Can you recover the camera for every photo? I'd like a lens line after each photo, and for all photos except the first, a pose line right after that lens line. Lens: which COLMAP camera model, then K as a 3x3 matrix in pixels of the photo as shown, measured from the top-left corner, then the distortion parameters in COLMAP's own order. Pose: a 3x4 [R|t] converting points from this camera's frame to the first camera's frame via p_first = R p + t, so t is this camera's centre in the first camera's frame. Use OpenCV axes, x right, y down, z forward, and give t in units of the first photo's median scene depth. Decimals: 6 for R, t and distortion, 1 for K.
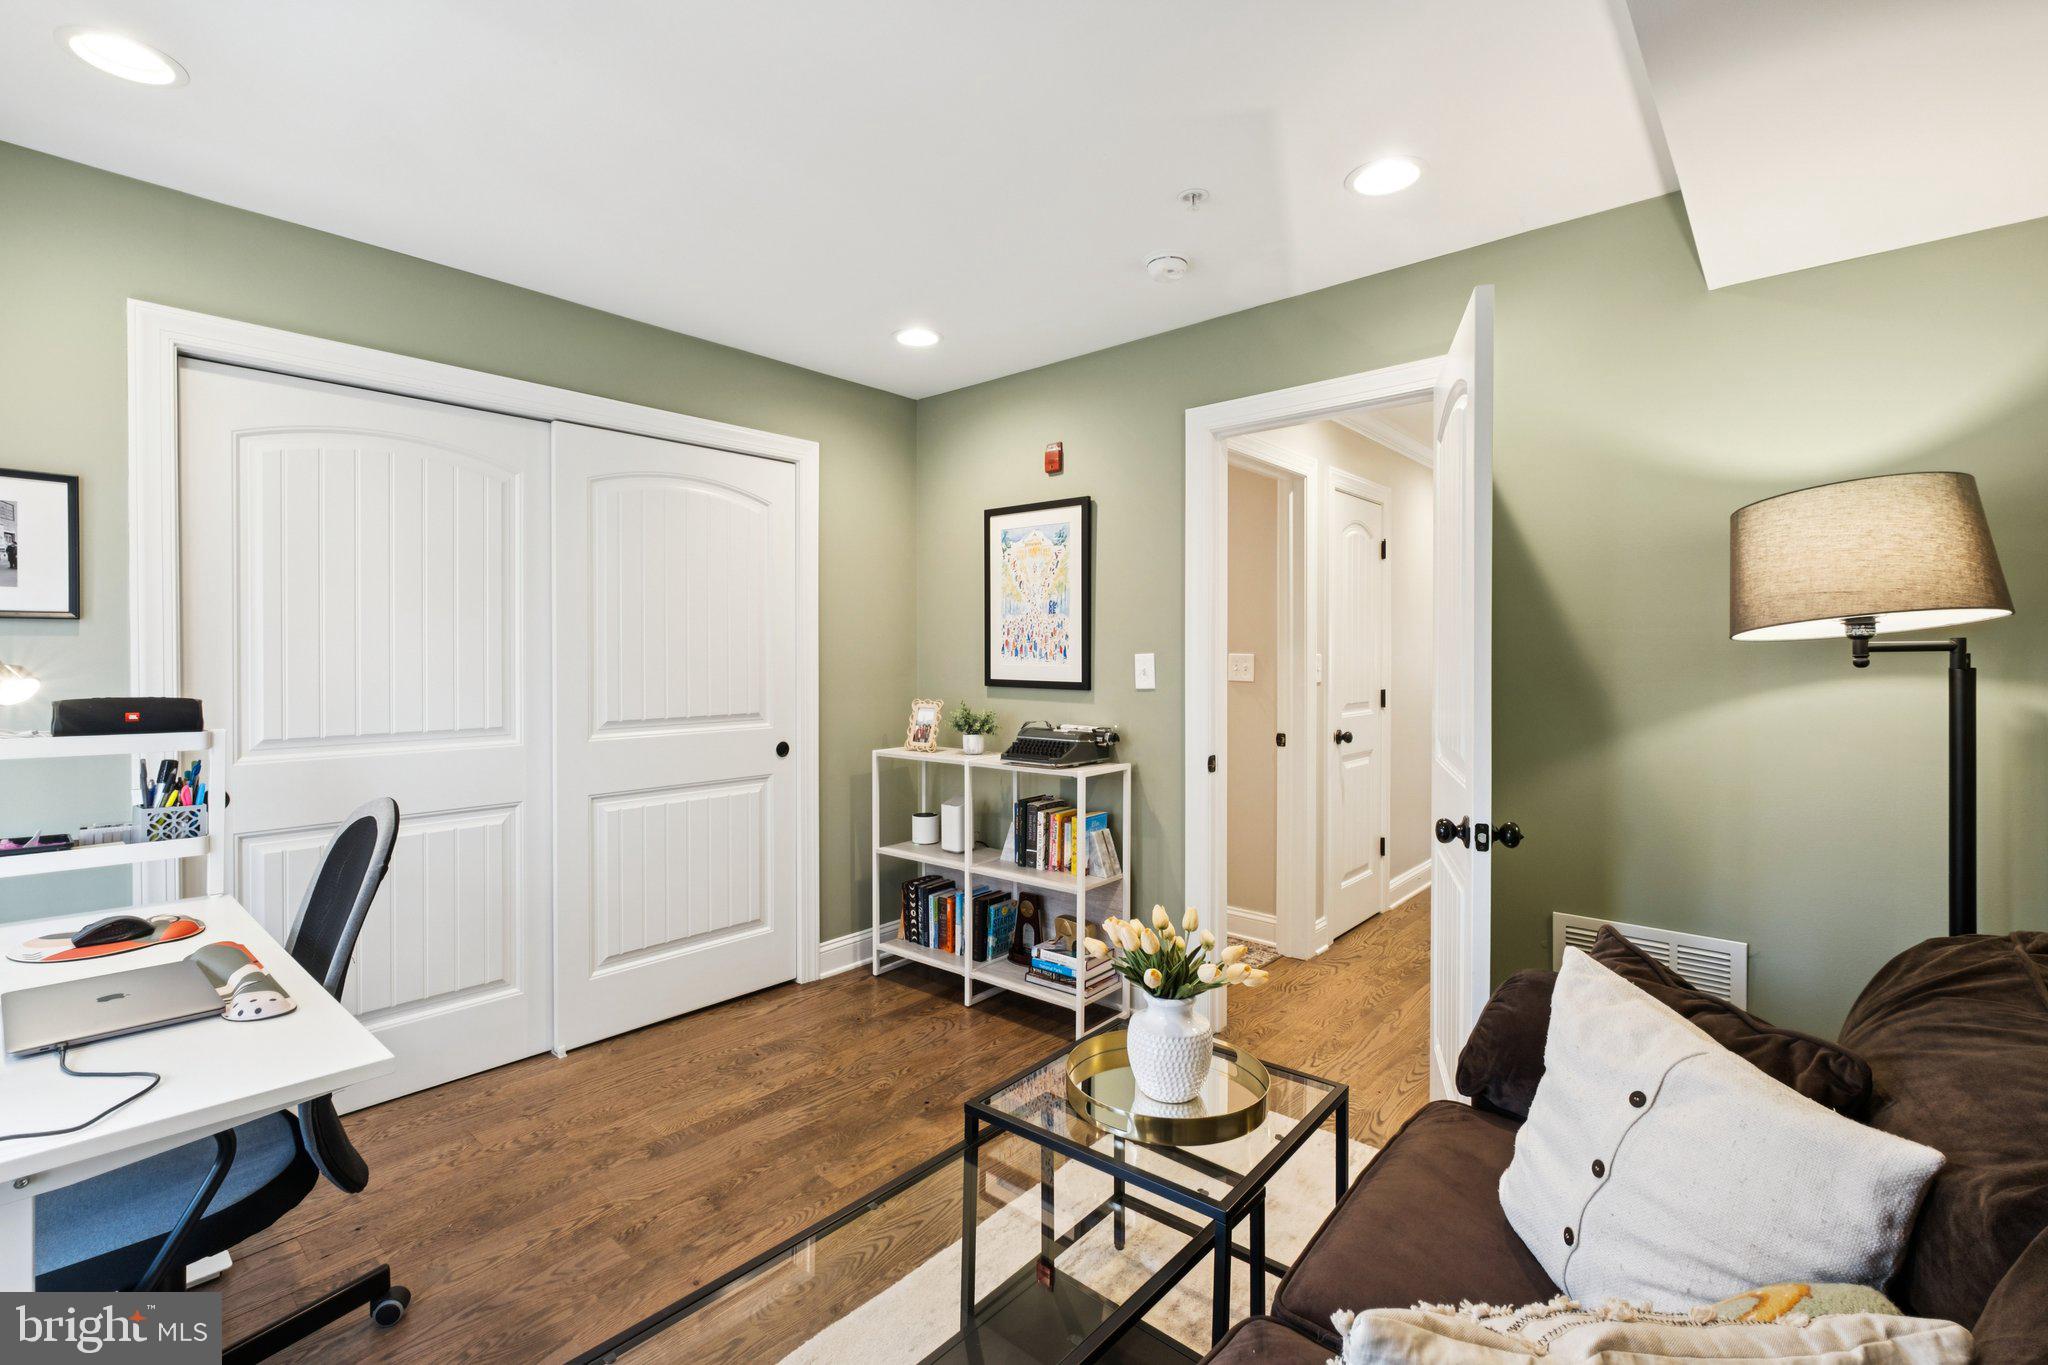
lens RADIAL K [[899.8, 0, 1004.9], [0, 899.8, 674.9], [0, 0, 1]] dist [-0.003444, -0.000381]
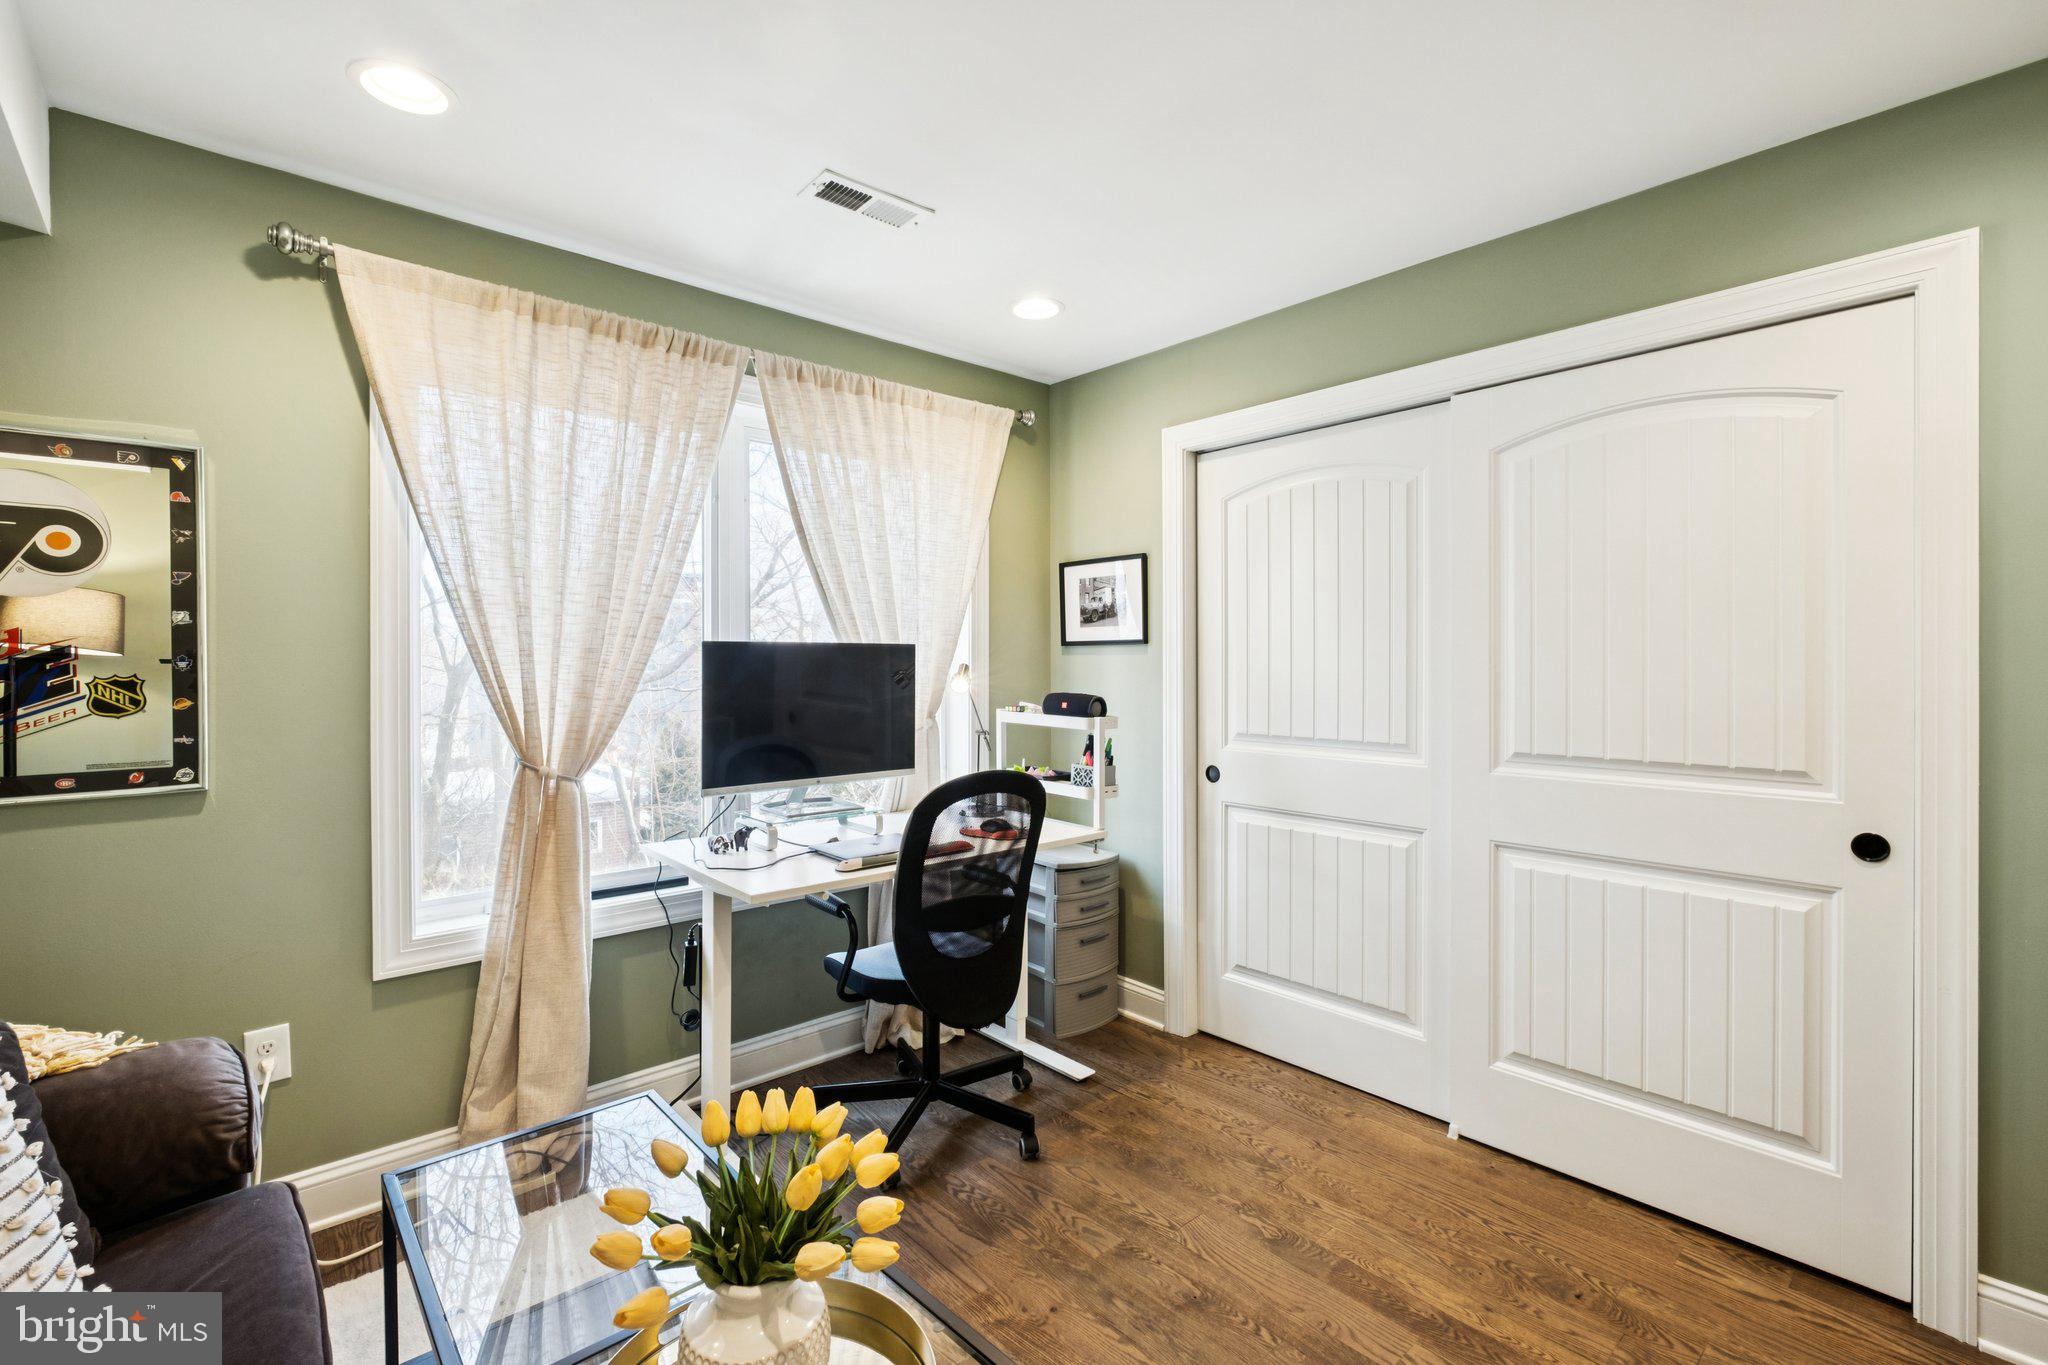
lens RADIAL K [[899.8, 0, 1004.9], [0, 899.8, 674.9], [0, 0, 1]] dist [-0.003444, -0.000381]
pose [[-0.114504, 0.014081, -0.993323, 0.415680], [-0.021744, 0.999624, 0.016677, -0.020709], [0.993185, 0.023508, -0.114154, 0.690332]]
